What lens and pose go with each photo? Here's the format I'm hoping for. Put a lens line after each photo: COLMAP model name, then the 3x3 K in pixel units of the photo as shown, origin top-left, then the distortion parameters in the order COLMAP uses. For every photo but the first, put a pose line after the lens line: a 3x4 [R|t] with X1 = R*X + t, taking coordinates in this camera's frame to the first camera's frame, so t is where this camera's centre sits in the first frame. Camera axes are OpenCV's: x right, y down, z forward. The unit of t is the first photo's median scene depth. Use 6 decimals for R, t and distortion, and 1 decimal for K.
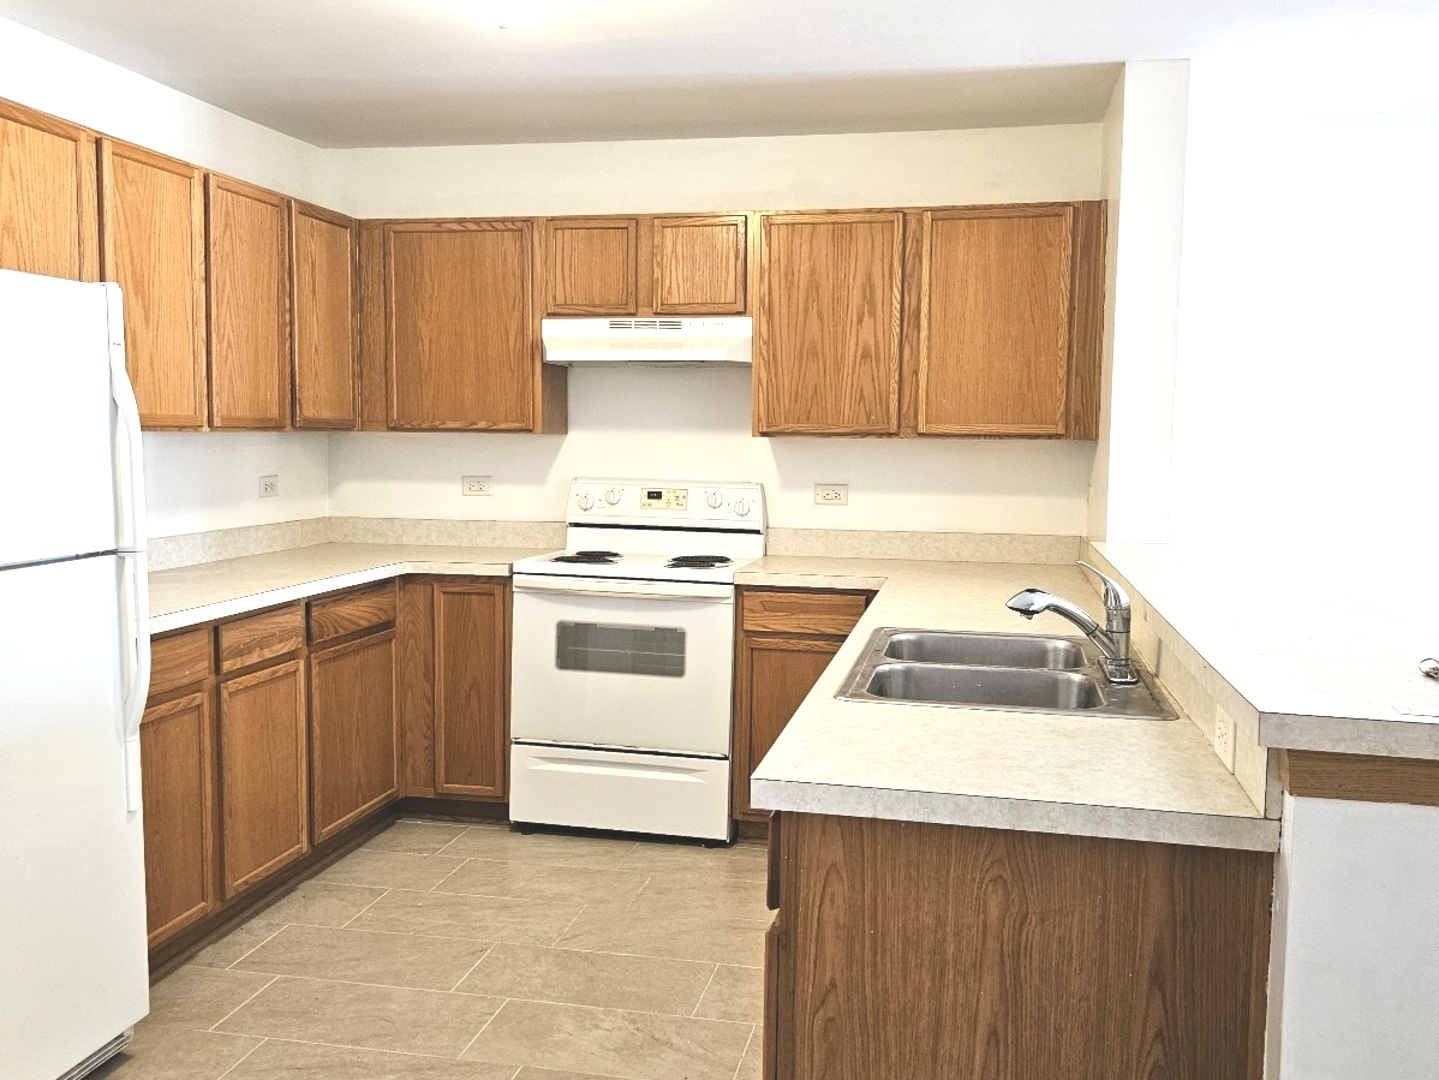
lens RADIAL K [[1291.8, 0, 719.5], [0, 1291.8, 540.0], [0, 0, 1]] dist [0.072322, 0.001926]
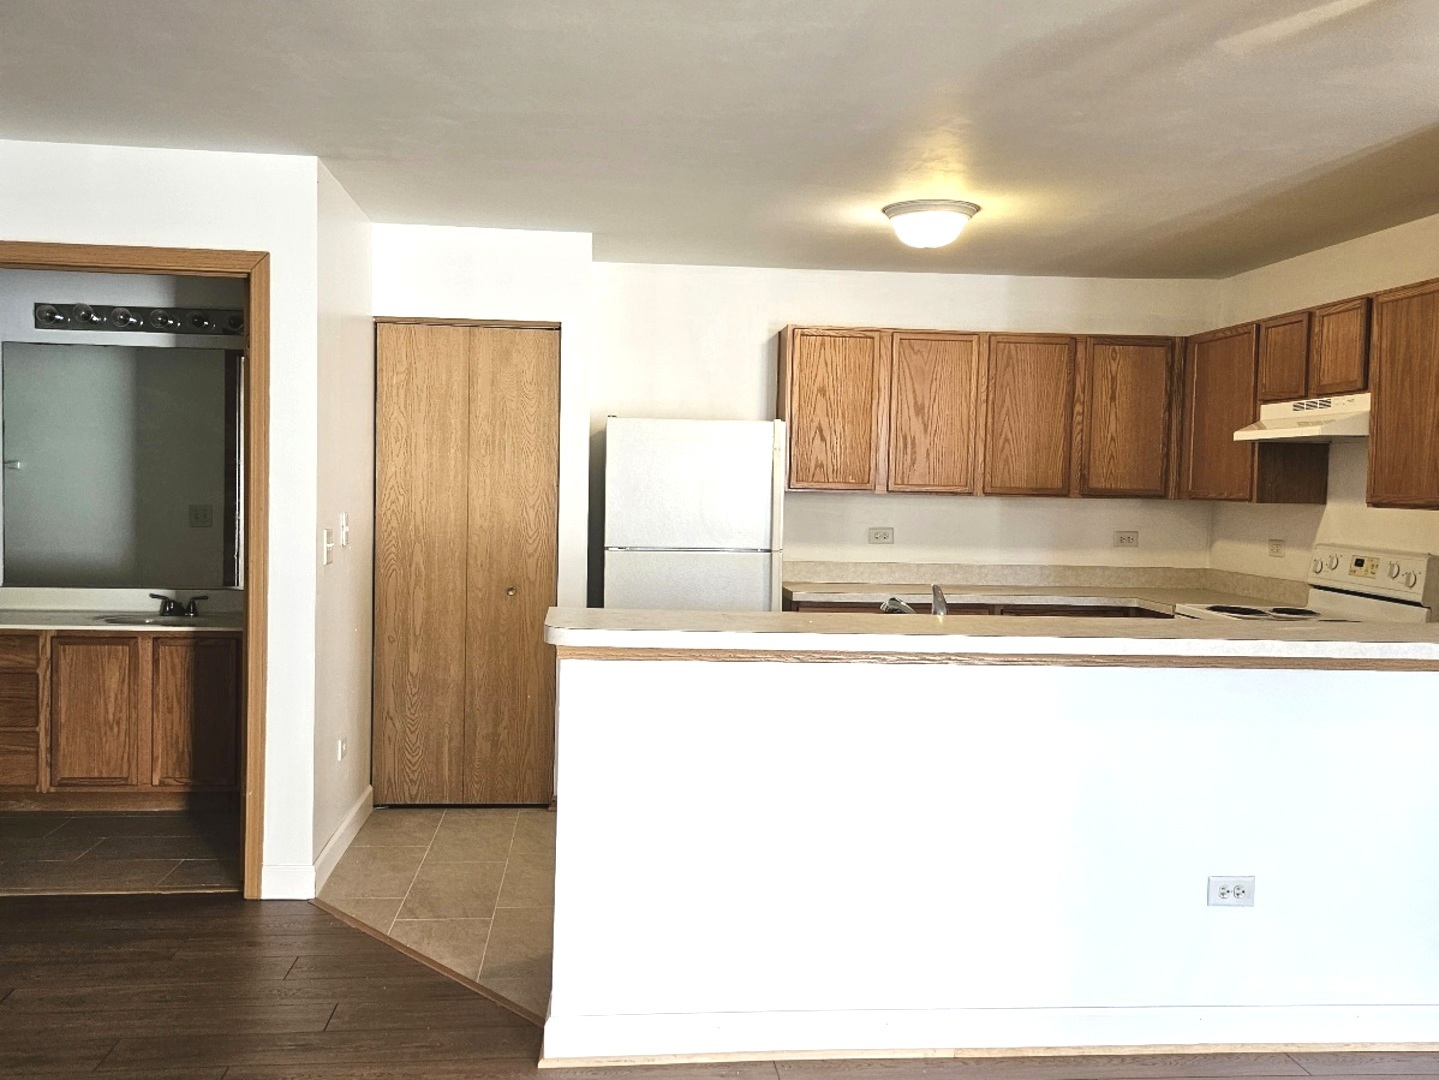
lens RADIAL K [[1291.8, 0, 719.5], [0, 1291.8, 540.0], [0, 0, 1]] dist [0.072322, 0.001926]
pose [[0.308108, 0.042070, -0.950421, 0.863785], [-0.101399, 0.994783, 0.011162, -0.013192], [0.945932, 0.092932, 0.310766, 0.186698]]
